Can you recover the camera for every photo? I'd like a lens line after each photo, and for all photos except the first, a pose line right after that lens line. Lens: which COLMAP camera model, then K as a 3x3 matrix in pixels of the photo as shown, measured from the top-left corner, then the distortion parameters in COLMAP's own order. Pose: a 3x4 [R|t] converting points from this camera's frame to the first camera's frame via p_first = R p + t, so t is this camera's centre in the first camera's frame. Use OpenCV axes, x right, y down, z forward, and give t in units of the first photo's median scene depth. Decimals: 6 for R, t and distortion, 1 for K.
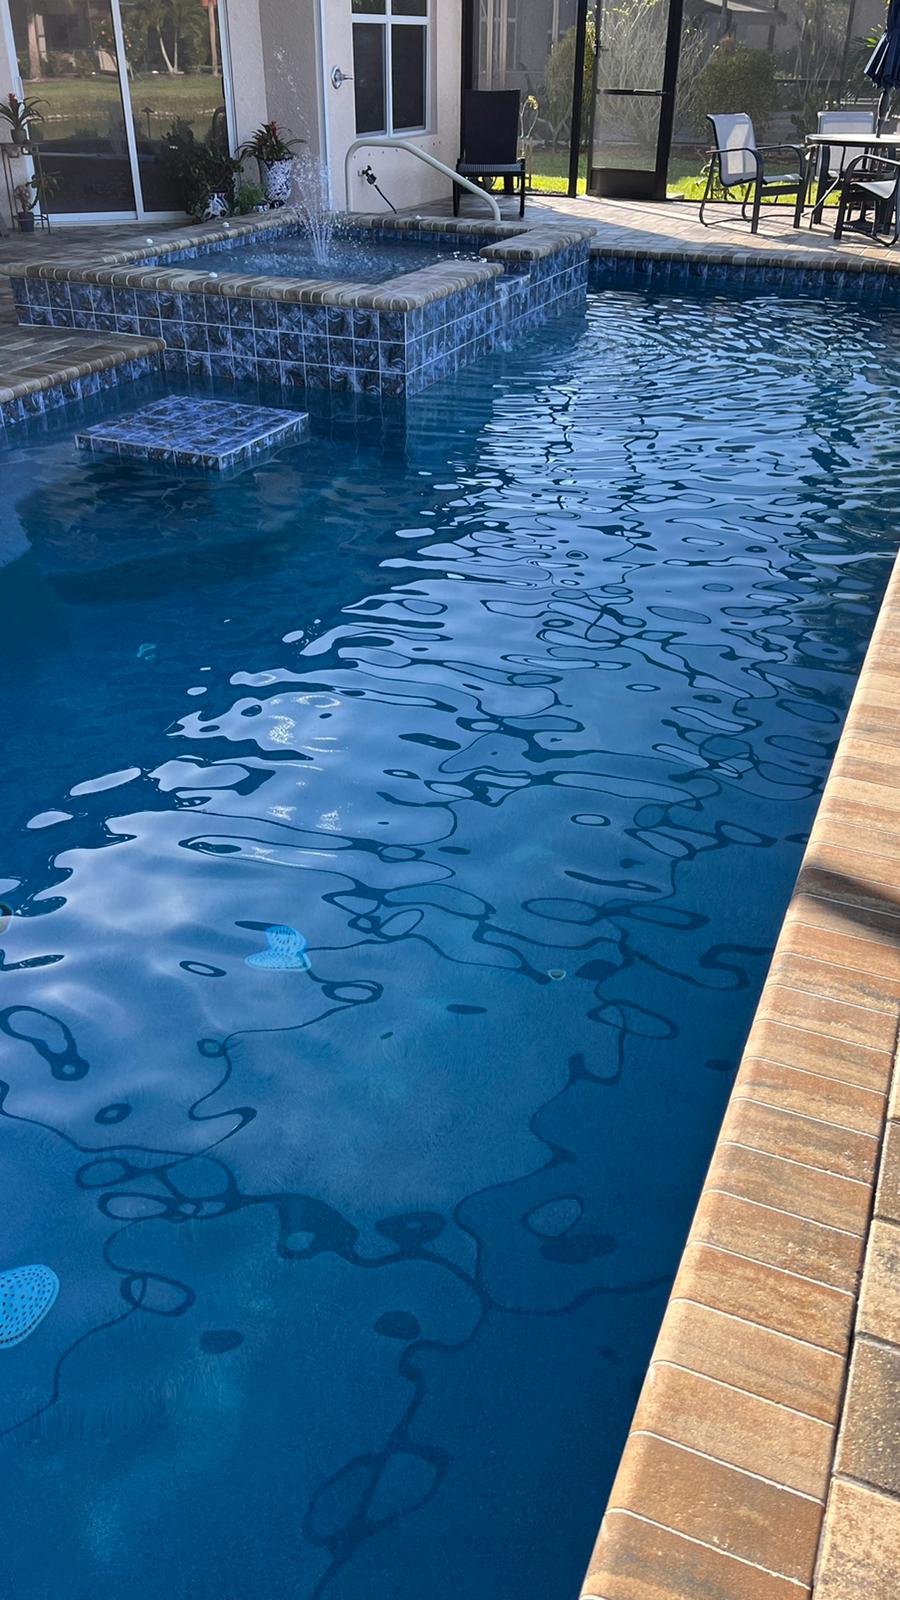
lens RADIAL K [[1203.0, 0, 450.0], [0, 1203.0, 800.0], [0, 0, 1]] dist [0.014608, -0.000345]
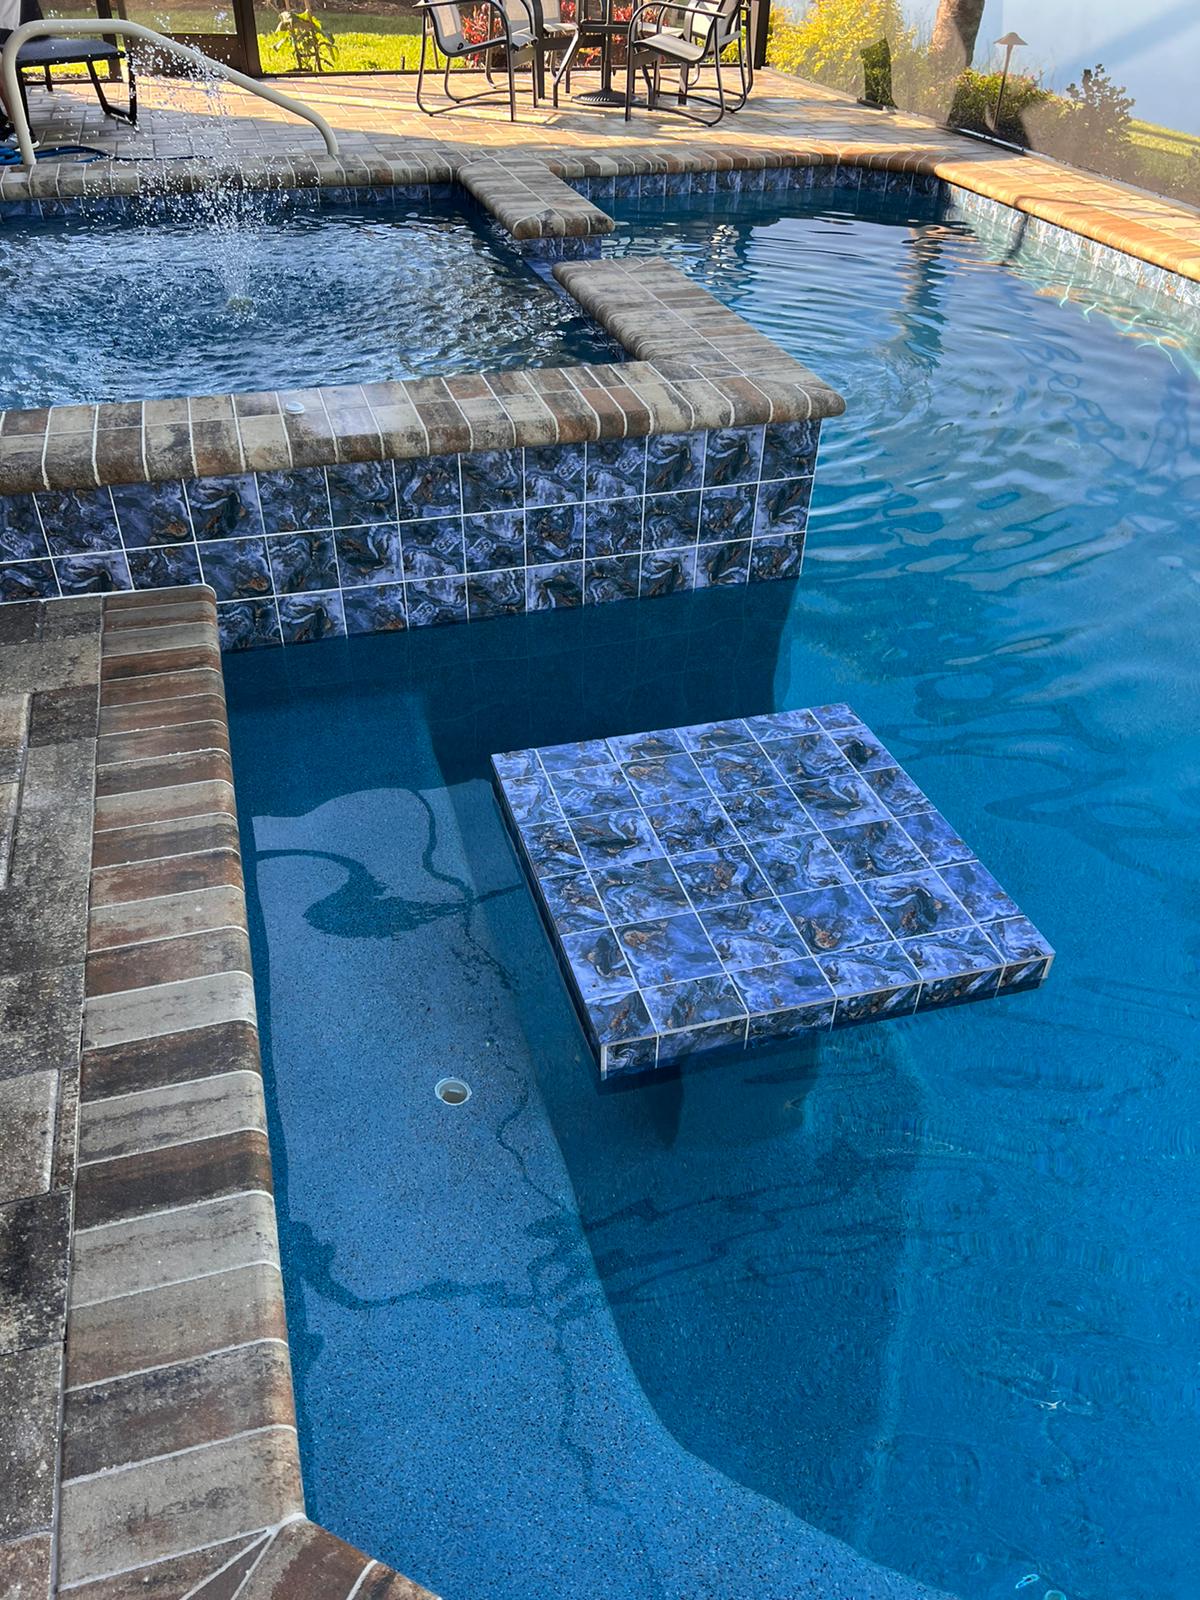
lens RADIAL K [[1186.0, 0, 601.4], [0, 1186.0, 816.3], [0, 0, 1]] dist [0.063953, -0.080211]
pose [[0.771860, -0.391783, 0.500738, -0.380893], [0.331009, 0.920049, 0.209626, -0.363274], [-0.542831, 0.003947, 0.839833, 0.609910]]
